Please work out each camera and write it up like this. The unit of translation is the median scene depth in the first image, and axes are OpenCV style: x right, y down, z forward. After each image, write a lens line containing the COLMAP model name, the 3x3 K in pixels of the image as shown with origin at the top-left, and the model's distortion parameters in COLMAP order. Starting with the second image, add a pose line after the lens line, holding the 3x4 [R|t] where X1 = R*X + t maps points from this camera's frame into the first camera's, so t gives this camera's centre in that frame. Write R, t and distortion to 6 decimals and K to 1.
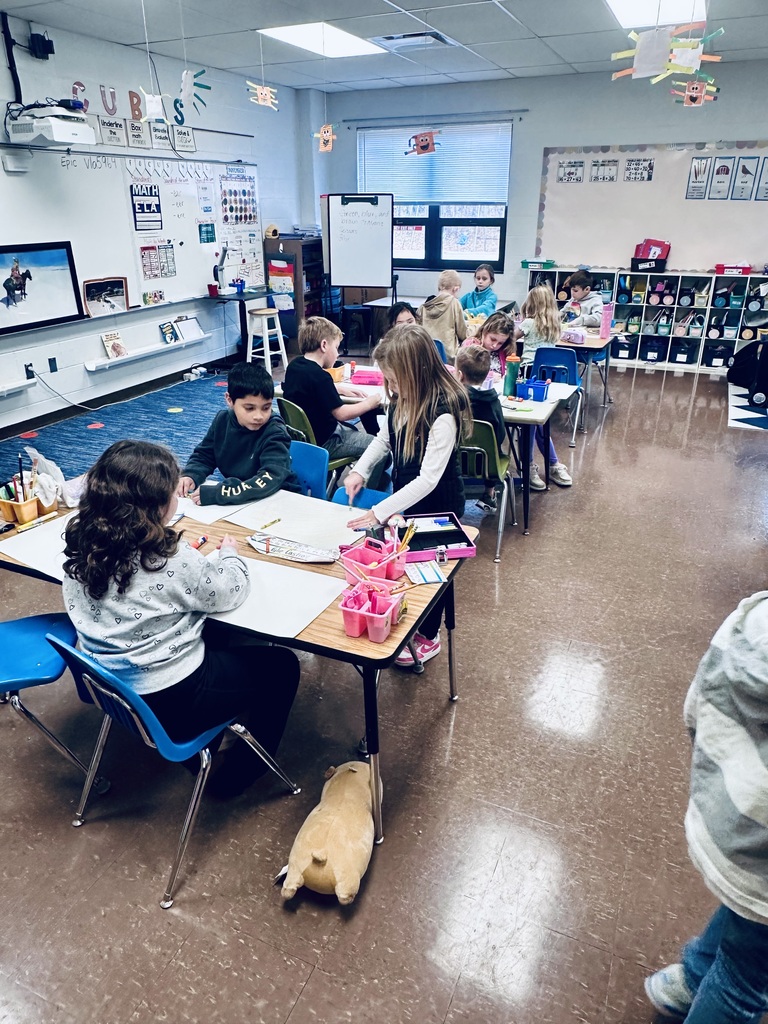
lens RADIAL K [[690.1, 0, 384.0], [0, 690.1, 509.7], [0, 0, 1]] dist [0.002612, 0.002629]
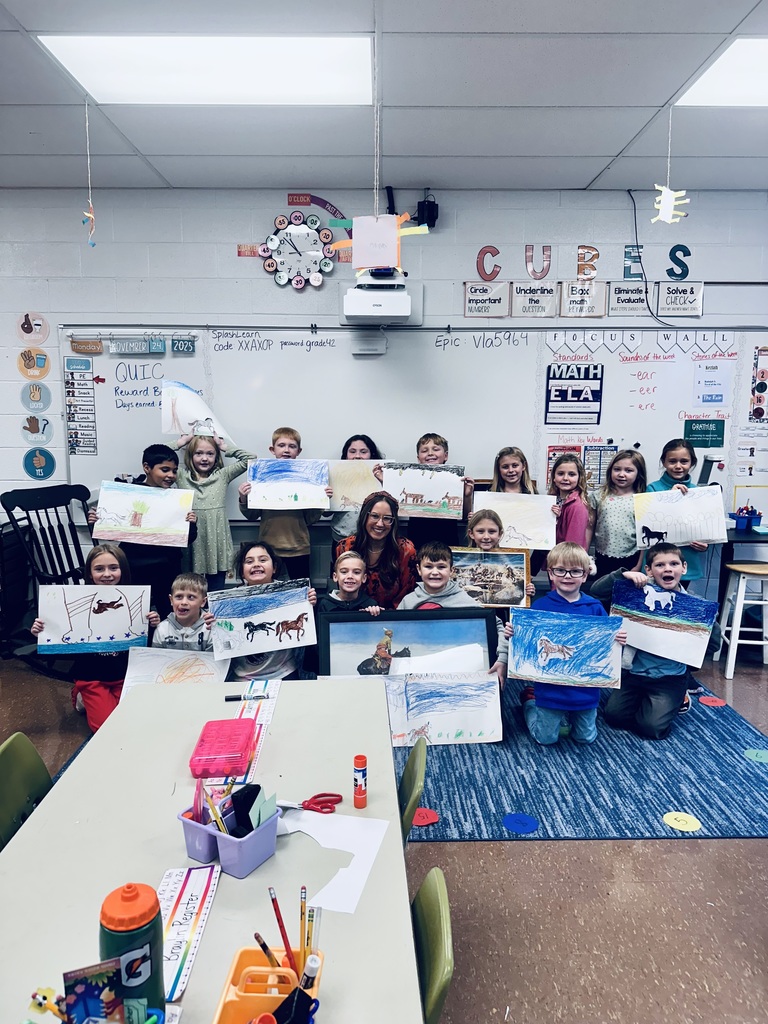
lens RADIAL K [[718.7, 0, 380.6], [0, 718.7, 513.0], [0, 0, 1]] dist [-0.006026, -0.003026]
pose [[0.412739, 0.136714, -0.900531, 0.233662], [-0.371244, 0.928074, -0.029256, -0.219363], [0.831760, 0.346392, 0.433806, 0.532049]]
